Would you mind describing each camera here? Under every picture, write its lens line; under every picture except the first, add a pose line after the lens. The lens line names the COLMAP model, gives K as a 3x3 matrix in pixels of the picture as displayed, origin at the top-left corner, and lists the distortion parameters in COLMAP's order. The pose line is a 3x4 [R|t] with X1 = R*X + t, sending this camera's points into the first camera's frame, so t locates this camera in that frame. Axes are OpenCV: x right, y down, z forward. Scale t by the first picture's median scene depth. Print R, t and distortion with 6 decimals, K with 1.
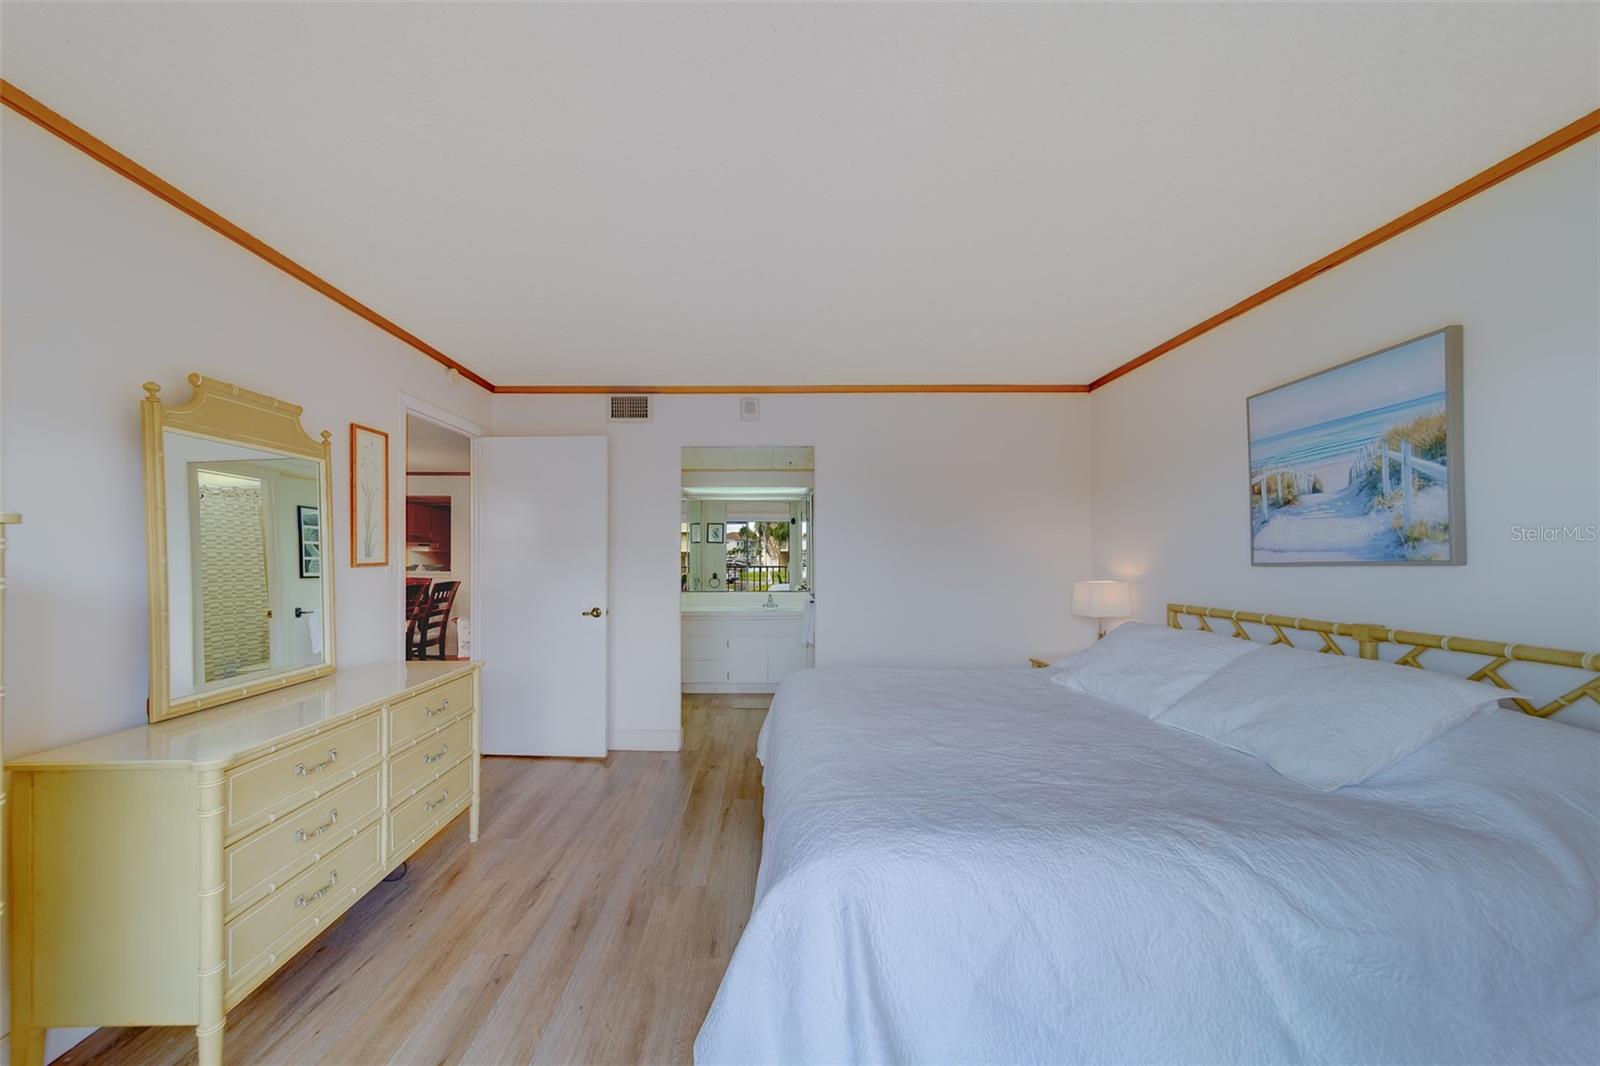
lens RADIAL K [[576.4, 0, 794.1], [0, 576.4, 553.2], [0, 0, 1]] dist [0.000654, -0.000043]
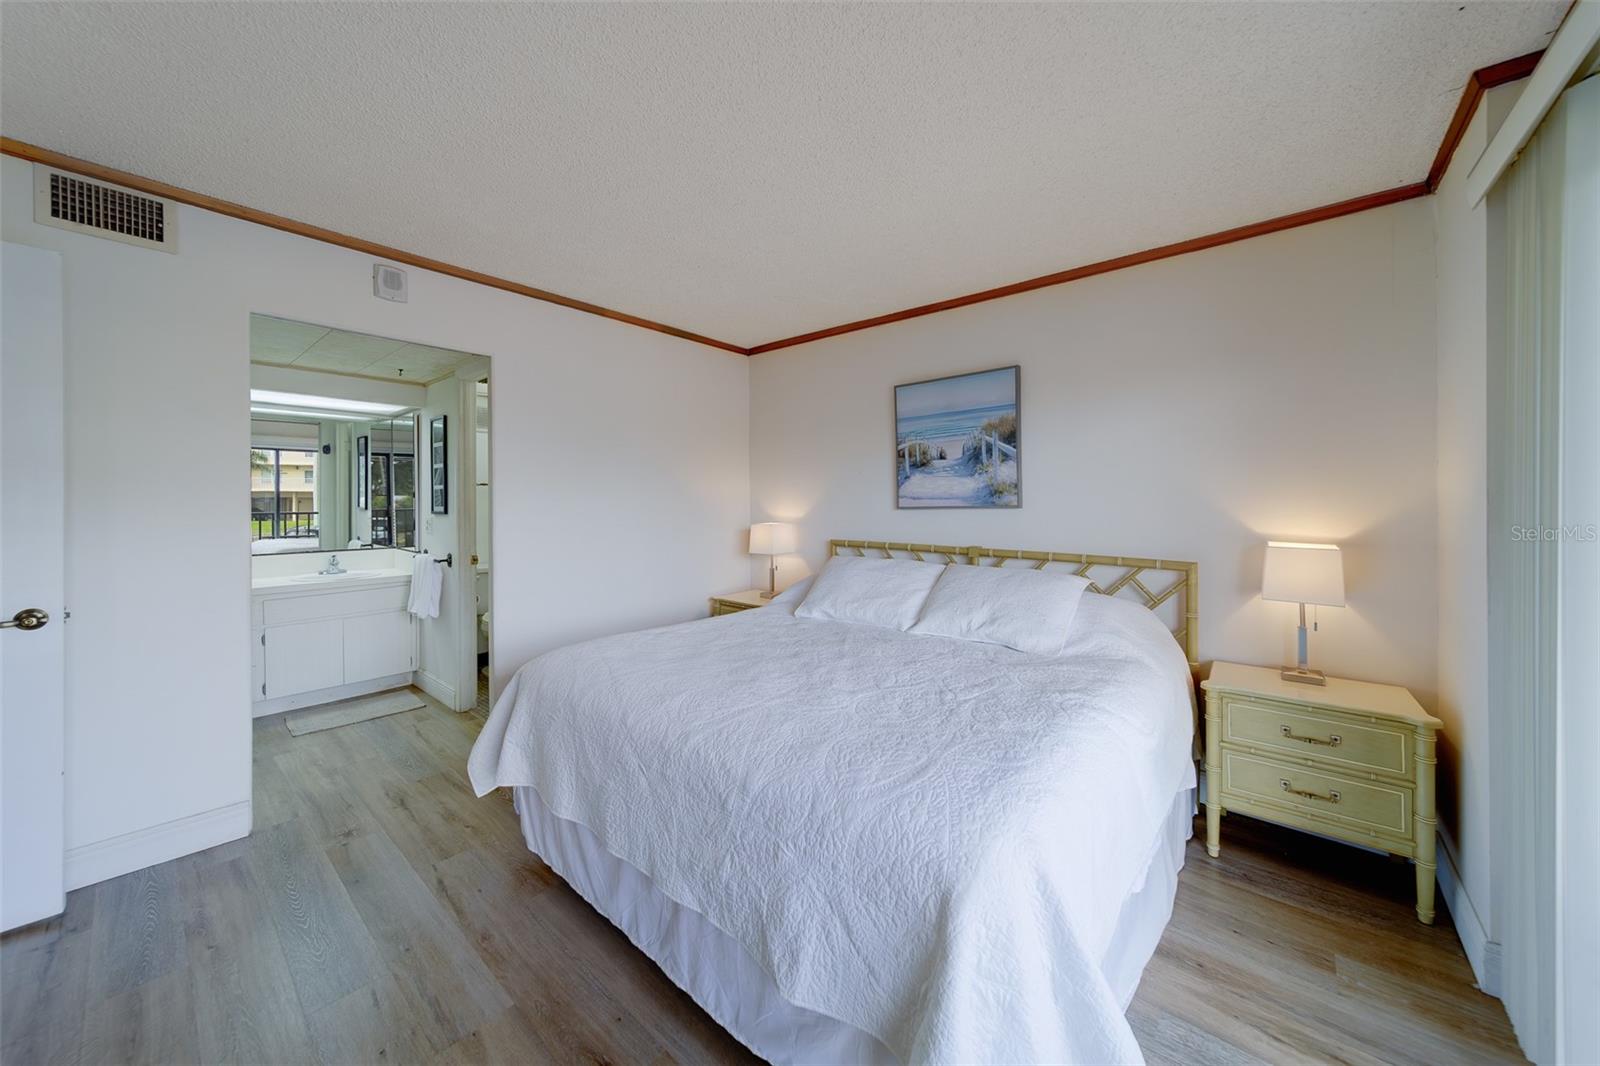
lens RADIAL K [[560.7, 0, 795.2], [0, 560.7, 500.7], [0, 0, 1]] dist [0.003813, 0.000061]
pose [[0.660807, 0.001756, 0.750553, -0.430835], [-0.008387, 0.999952, 0.005044, -0.002974], [-0.750509, -0.009628, 0.660790, 0.345410]]
